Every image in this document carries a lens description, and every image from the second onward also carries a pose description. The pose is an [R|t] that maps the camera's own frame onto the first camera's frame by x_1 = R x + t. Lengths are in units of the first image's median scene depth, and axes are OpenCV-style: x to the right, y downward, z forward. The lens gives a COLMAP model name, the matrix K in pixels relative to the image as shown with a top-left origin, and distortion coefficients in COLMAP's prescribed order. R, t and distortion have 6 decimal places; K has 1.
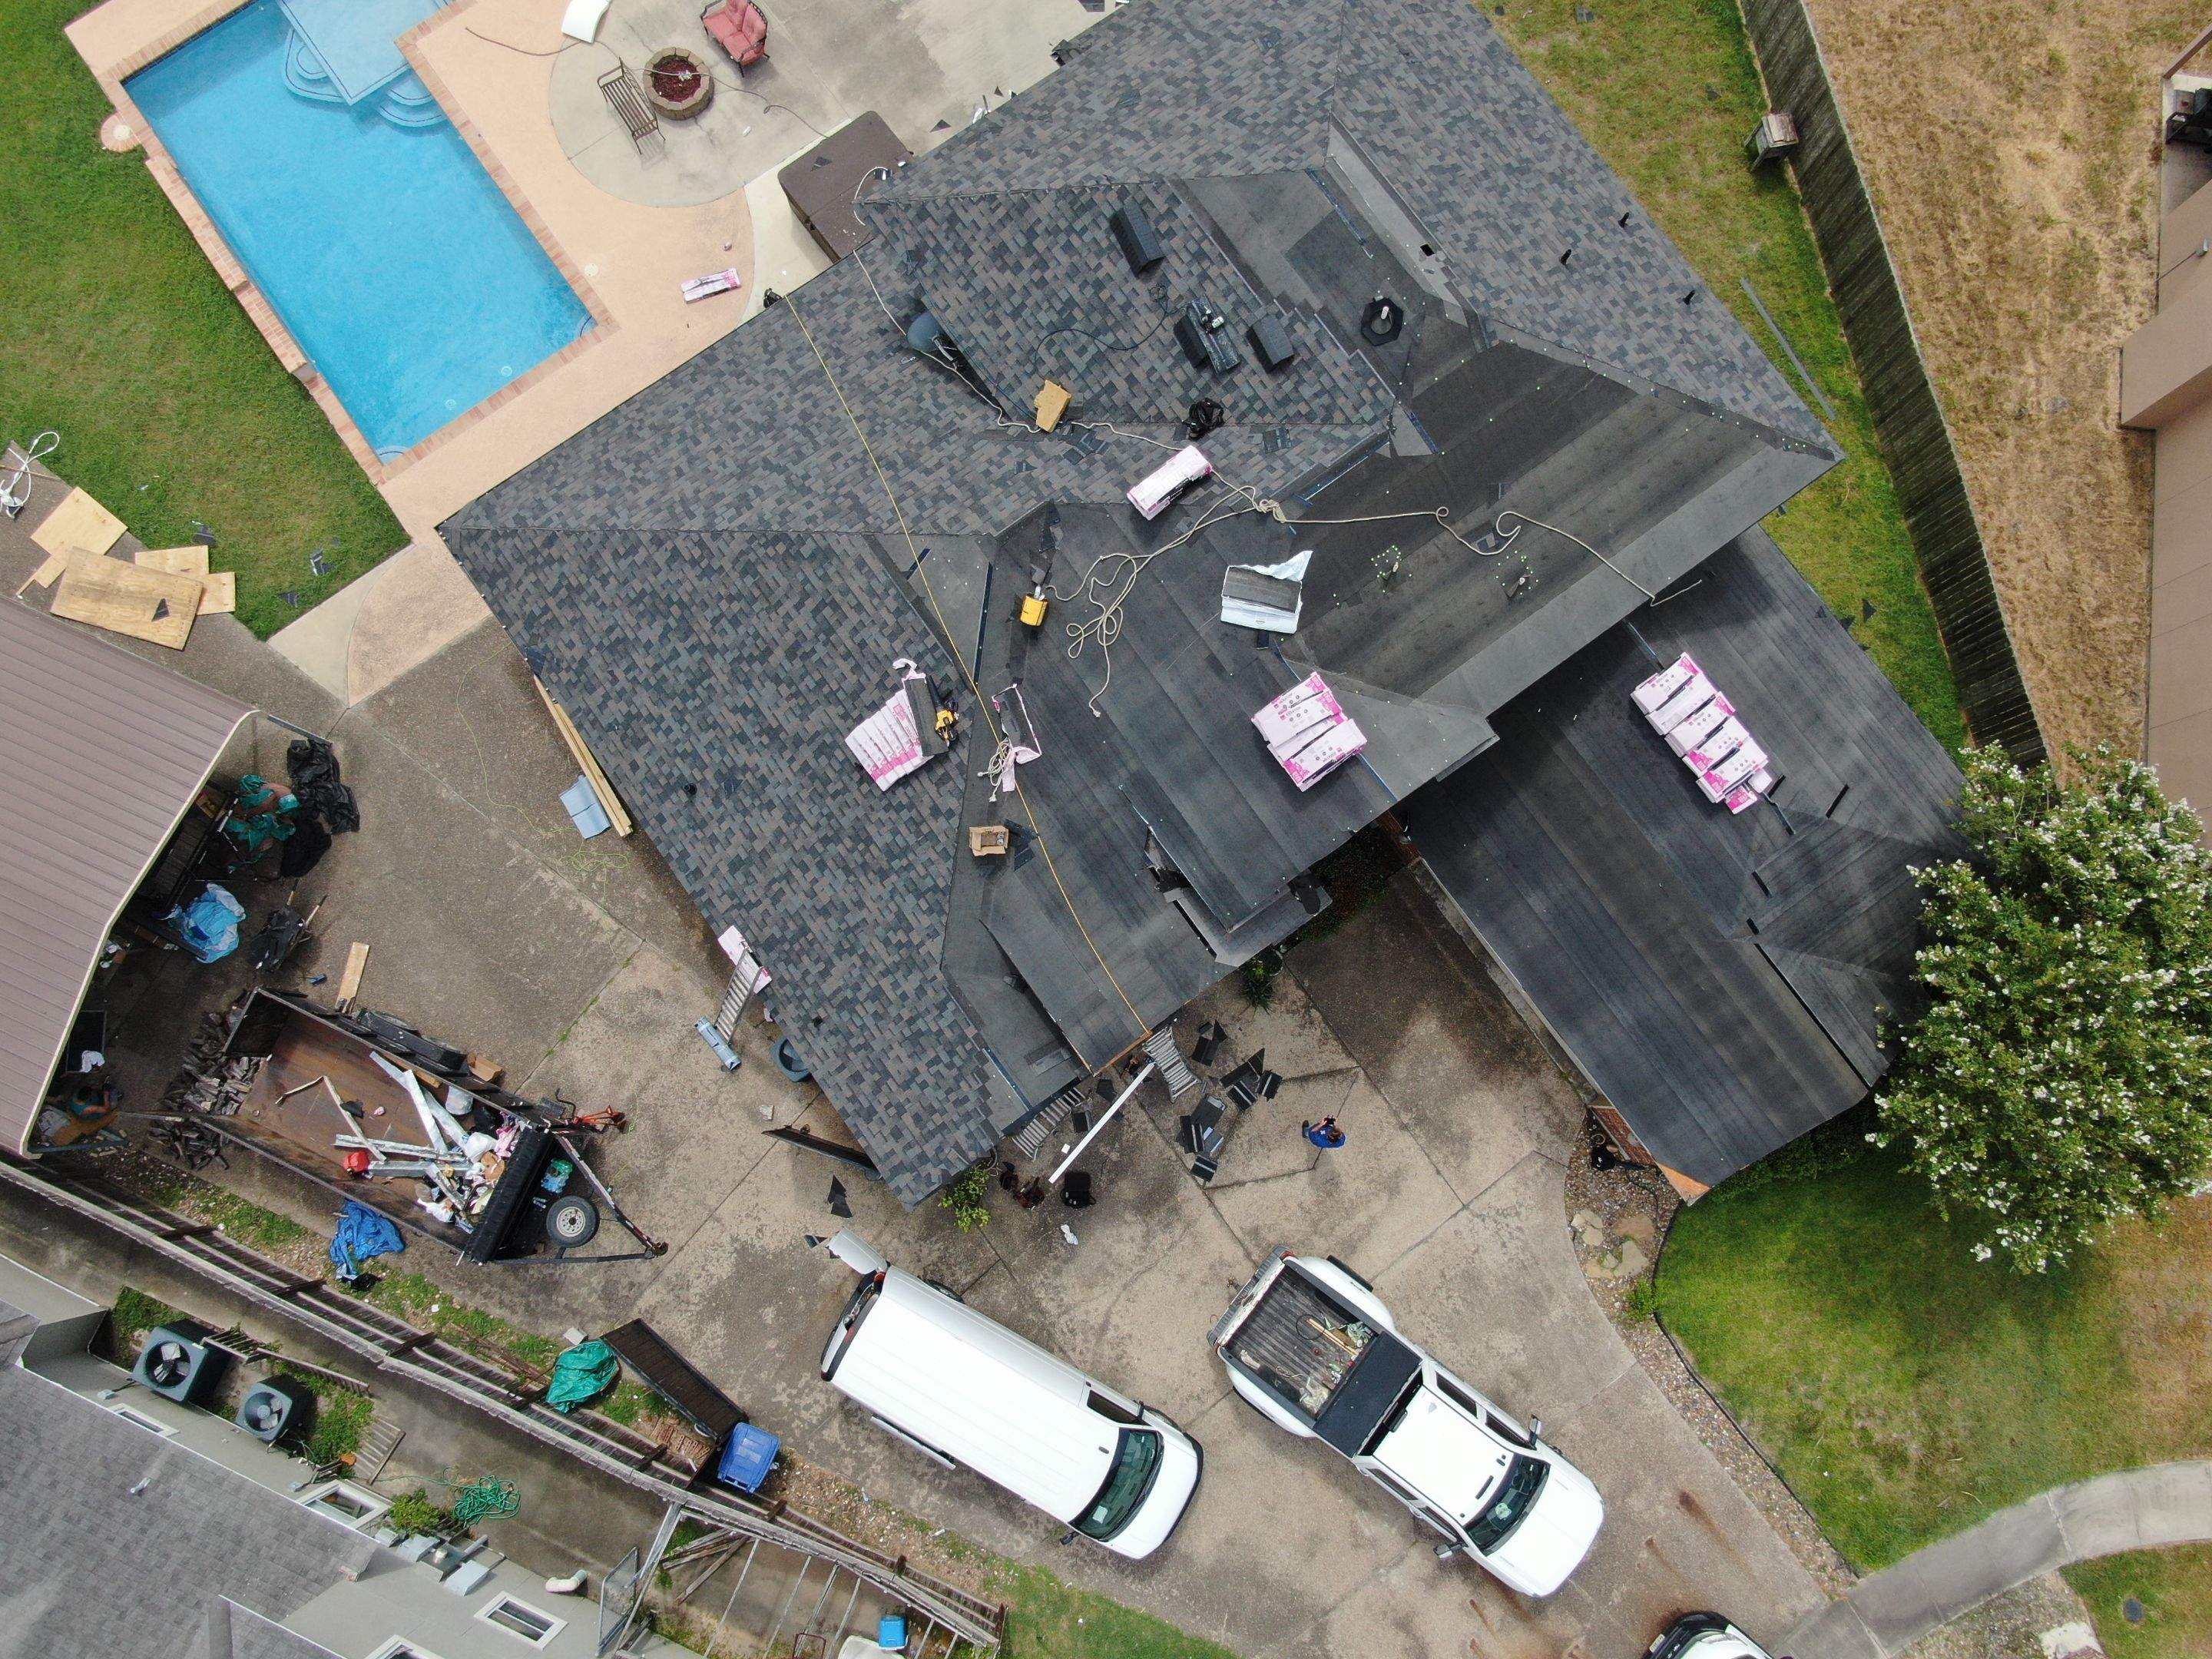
lens RADIAL K [[1595.8, 0, 1106.4], [0, 1595.8, 829.2], [0, 0, 1]] dist [-0.019597, 0.010550]
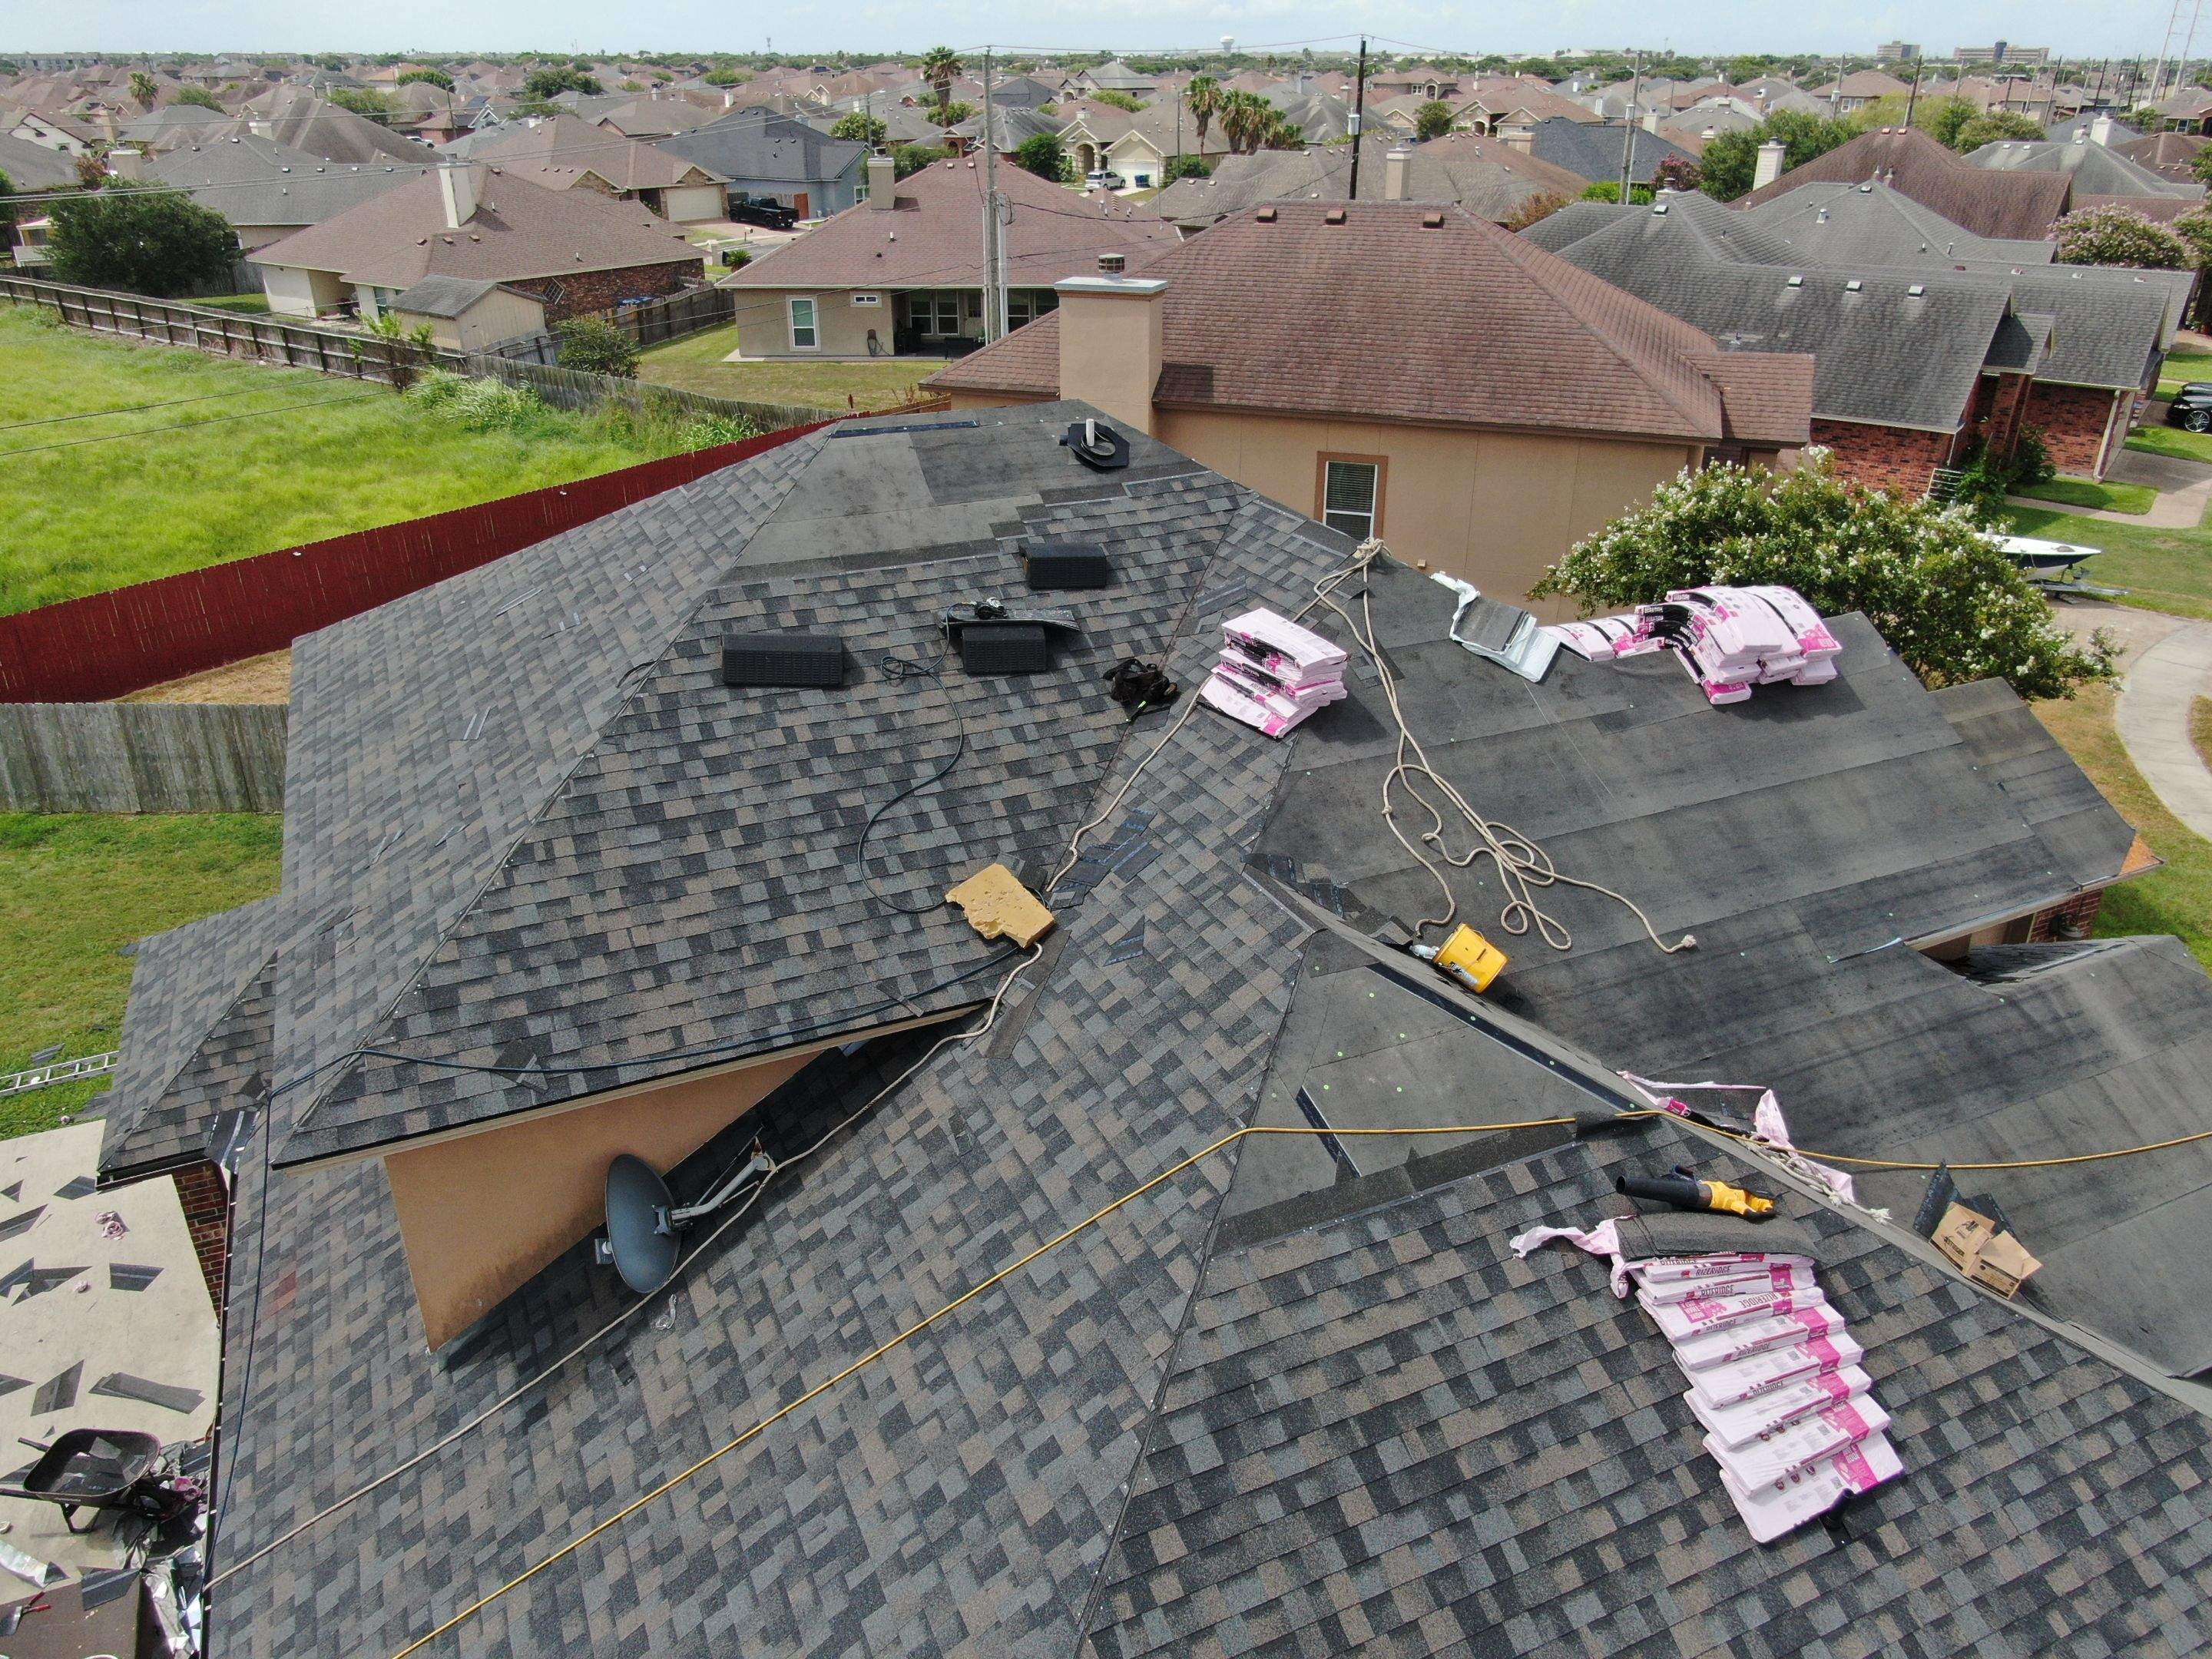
lens RADIAL K [[1595.8, 0, 1105.4], [0, 1595.8, 829.4], [0, 0, 1]] dist [-0.019597, 0.010550]
pose [[0.197597, -0.428198, 0.881818, -0.407999], [0.968469, 0.224508, -0.107996, -0.181433], [-0.151732, 0.875353, 0.459058, 0.723692]]
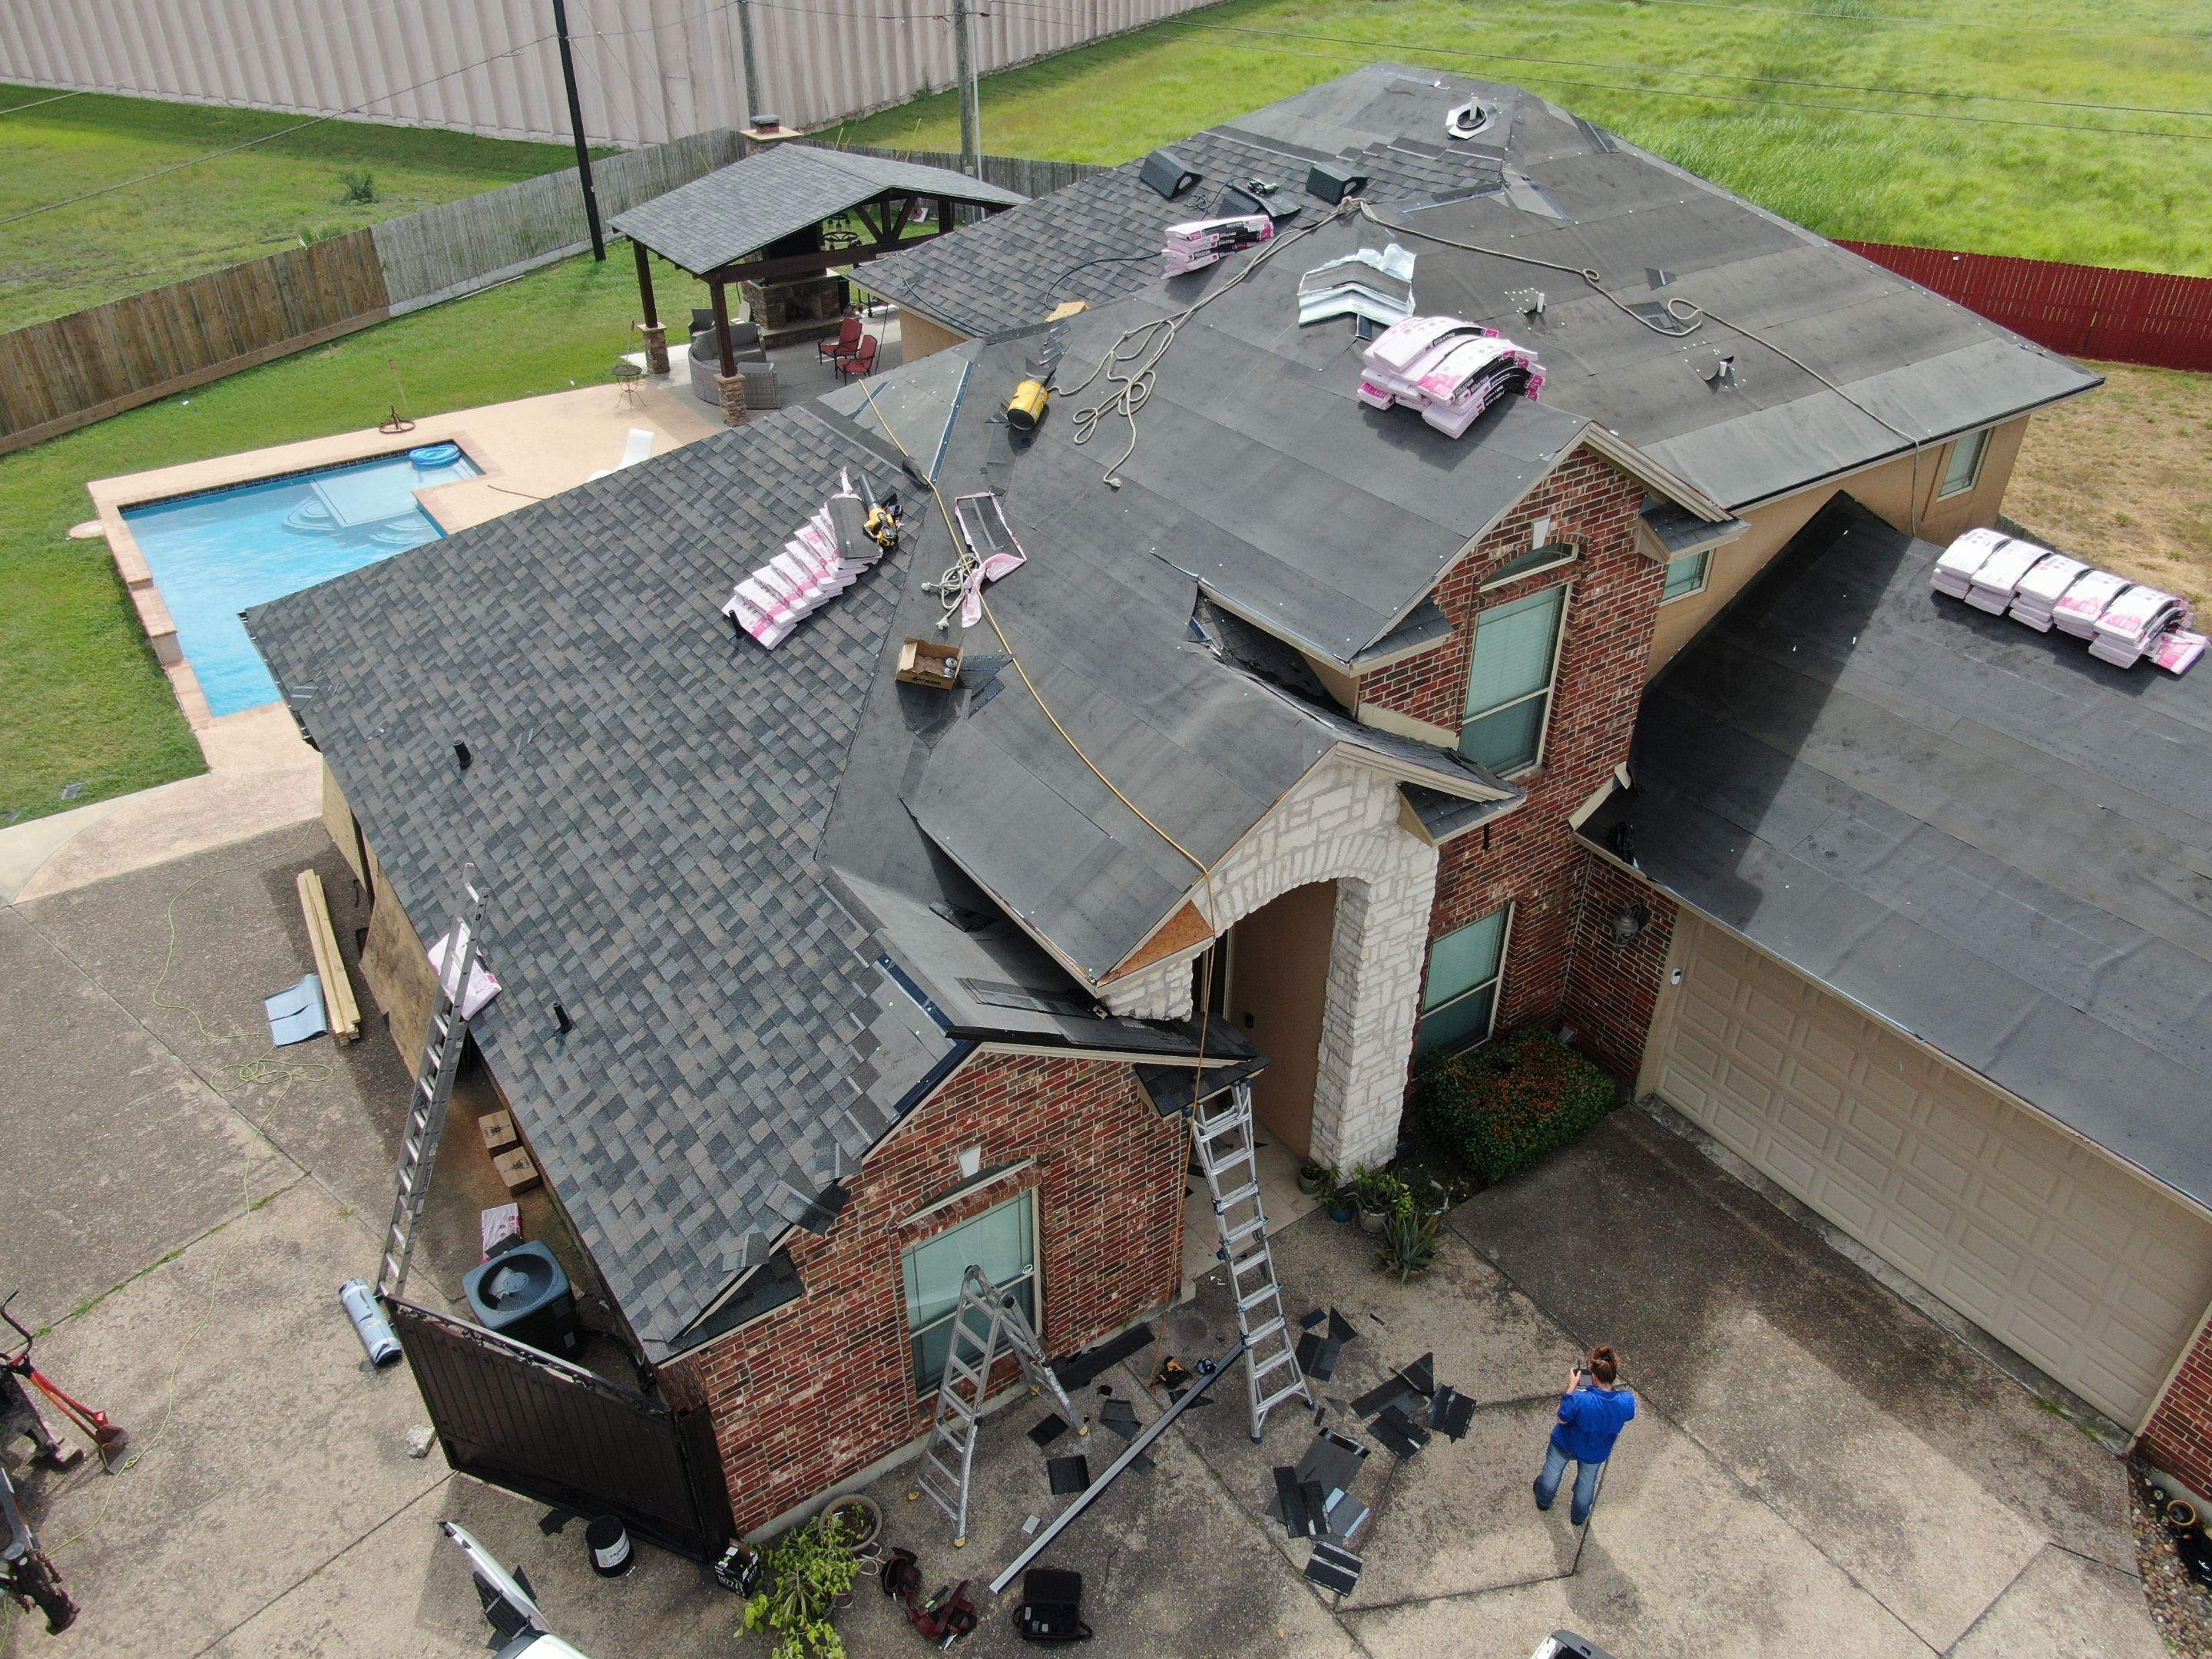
lens RADIAL K [[1595.8, 0, 1105.0], [0, 1595.8, 830.6], [0, 0, 1]] dist [-0.019597, 0.010550]
pose [[0.999772, 0.010483, -0.018628, 0.002916], [-0.020784, 0.680275, -0.732662, 0.459876], [0.004992, 0.732882, 0.680337, 0.615114]]
